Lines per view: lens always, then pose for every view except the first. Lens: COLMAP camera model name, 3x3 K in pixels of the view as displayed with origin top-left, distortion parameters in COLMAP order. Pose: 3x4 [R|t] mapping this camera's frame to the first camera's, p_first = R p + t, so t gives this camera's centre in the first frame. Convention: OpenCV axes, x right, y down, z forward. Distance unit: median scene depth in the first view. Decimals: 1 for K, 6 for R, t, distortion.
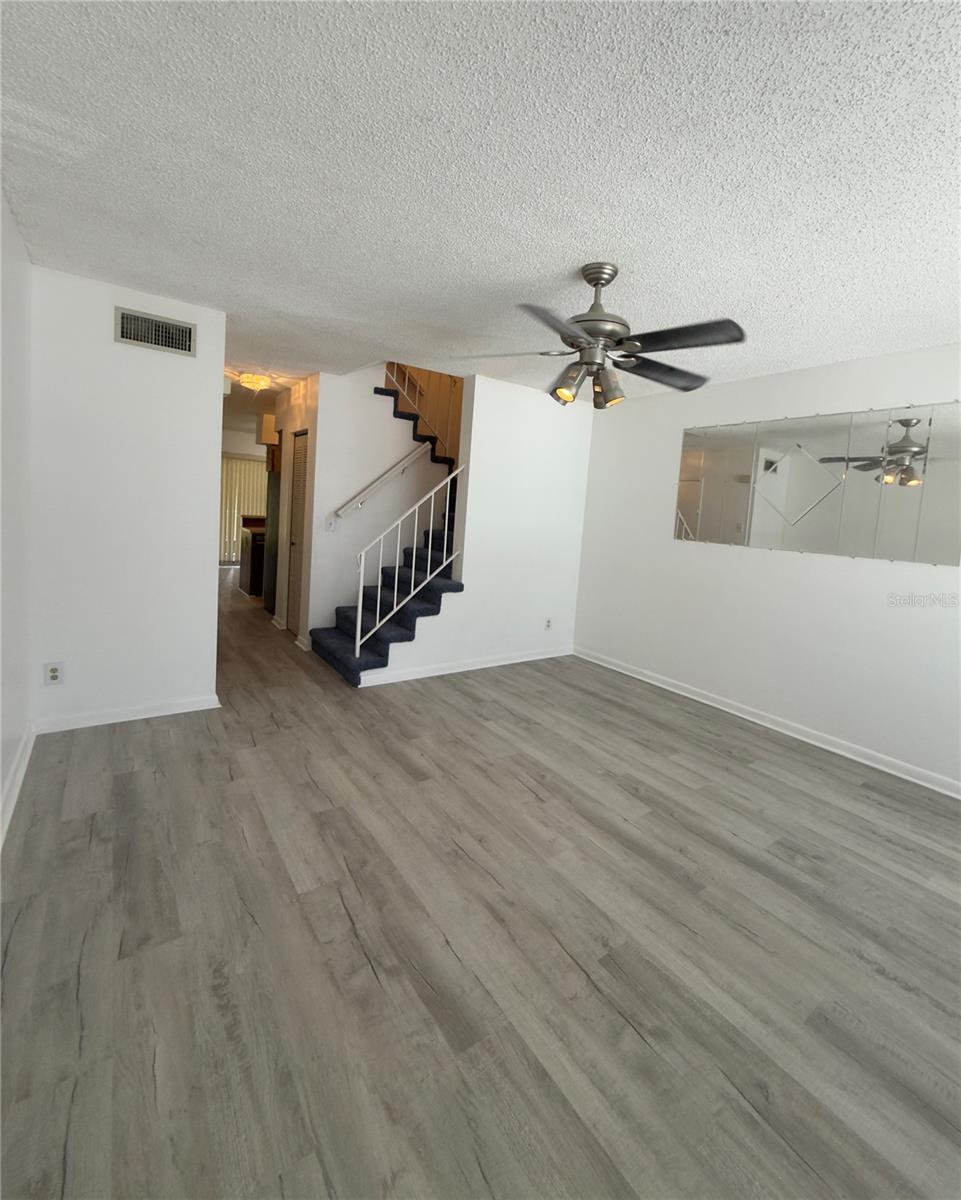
lens RADIAL K [[517.7, 0, 486.2], [0, 517.7, 547.8], [0, 0, 1]] dist [-0.001084, -0.000293]
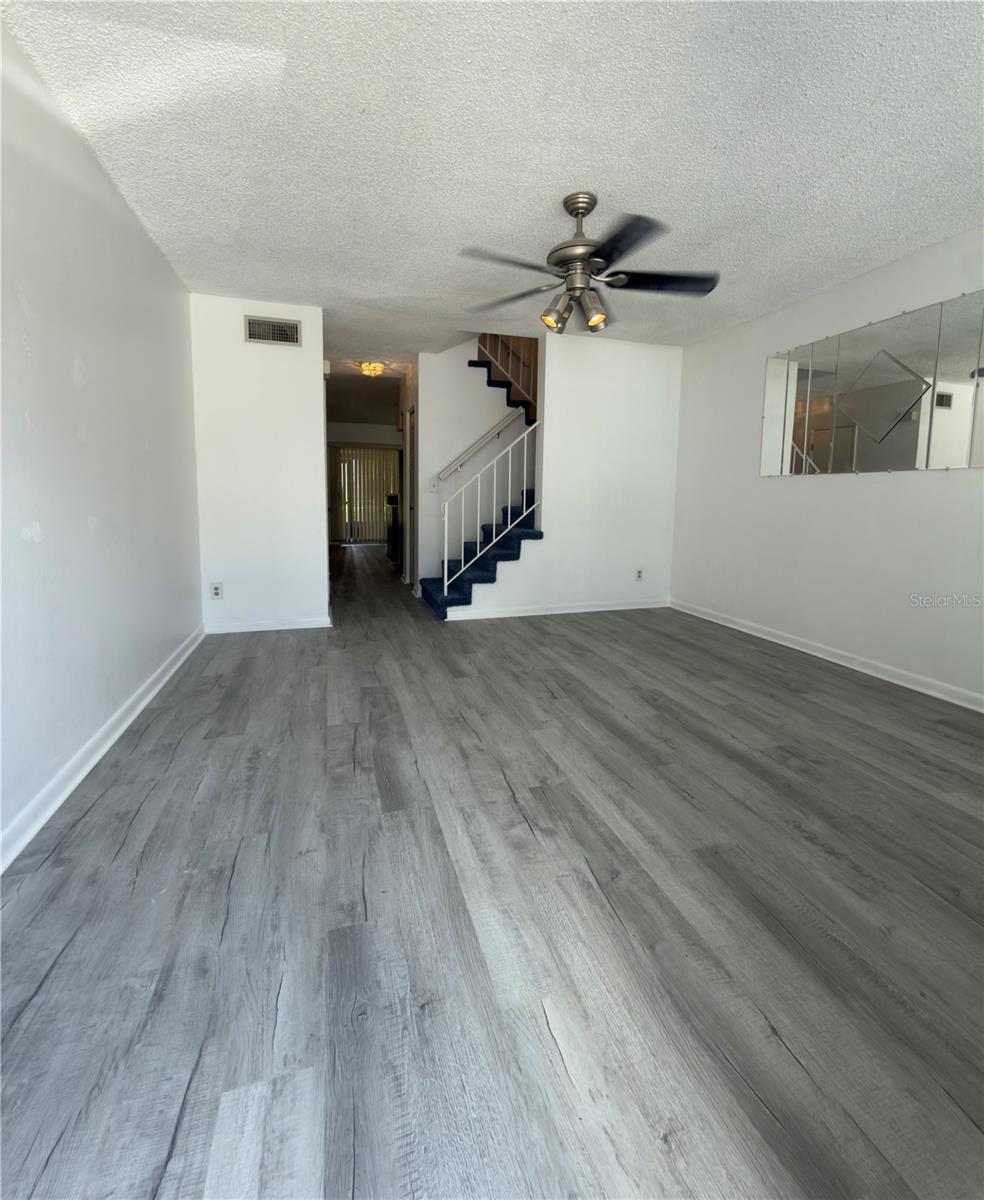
lens RADIAL K [[521.8, 0, 491.0], [0, 521.8, 546.1], [0, 0, 1]] dist [-0.002637, 0.000408]
pose [[0.948233, -0.023626, -0.316694, 0.265543], [0.027091, 0.999612, 0.006539, 0.122106], [0.316417, -0.014780, 0.948505, -0.070754]]
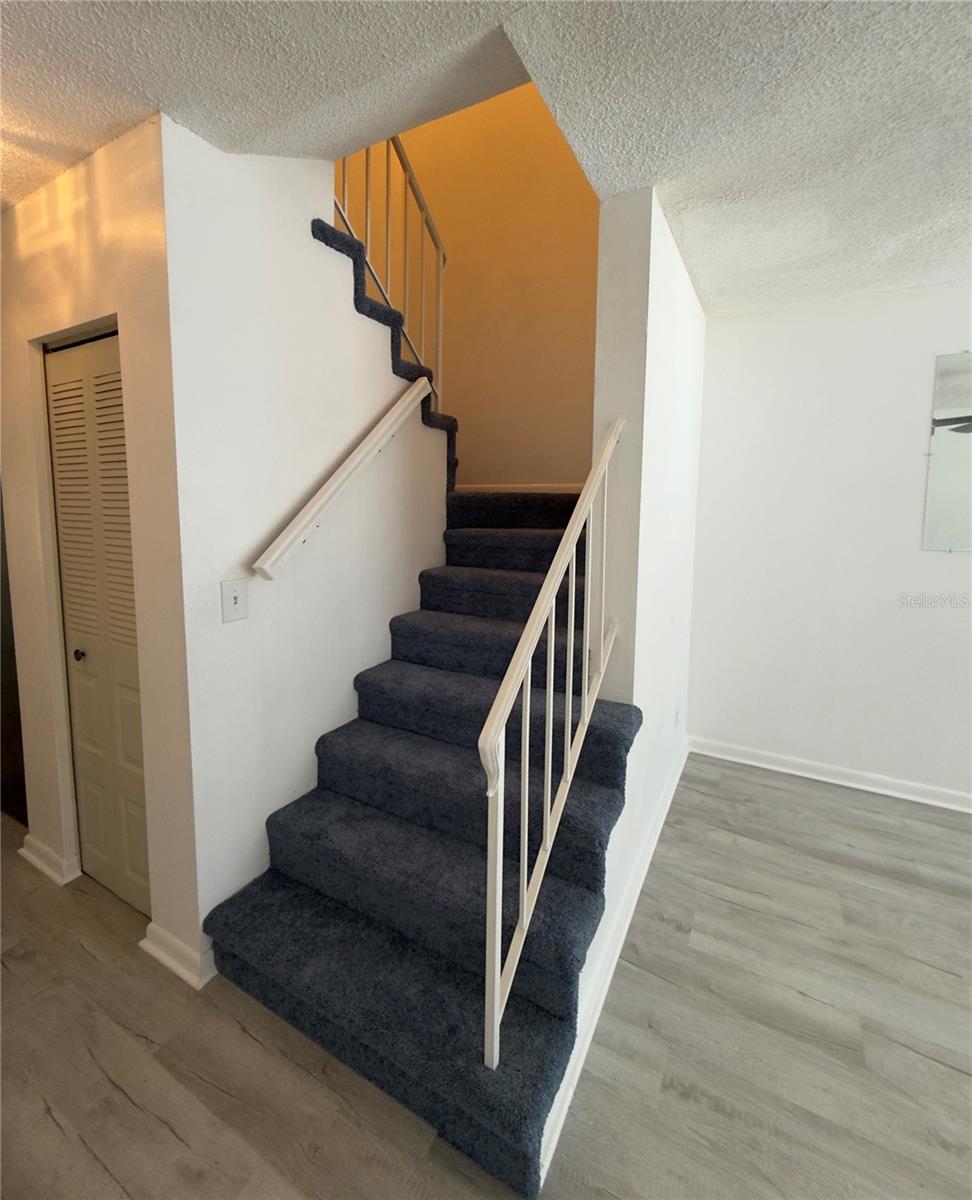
lens RADIAL K [[517.7, 0, 490.6], [0, 517.7, 550.5], [0, 0, 1]] dist [-0.001084, -0.000293]
pose [[0.901156, -0.104056, 0.420821, -0.433682], [0.088256, 0.994471, 0.056909, -0.125121], [-0.424416, -0.014144, 0.905357, 0.925632]]
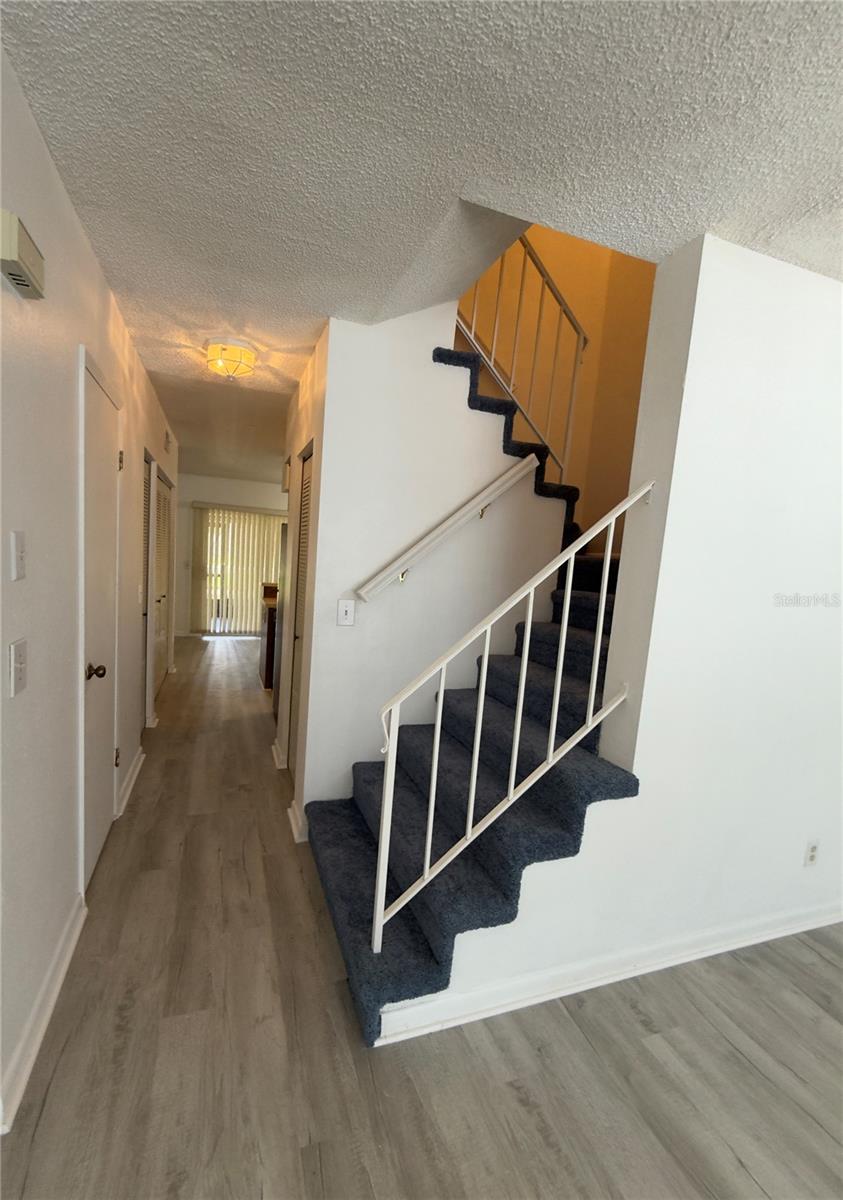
lens RADIAL K [[491.1, 0, 382.0], [0, 491.1, 612.8], [0, 0, 1]] dist [0.000028, 0.000517]
pose [[0.954334, 0.030803, -0.297150, -0.172441], [-0.026304, 0.999471, 0.019128, -0.084614], [0.297582, -0.010439, 0.954639, 0.790777]]
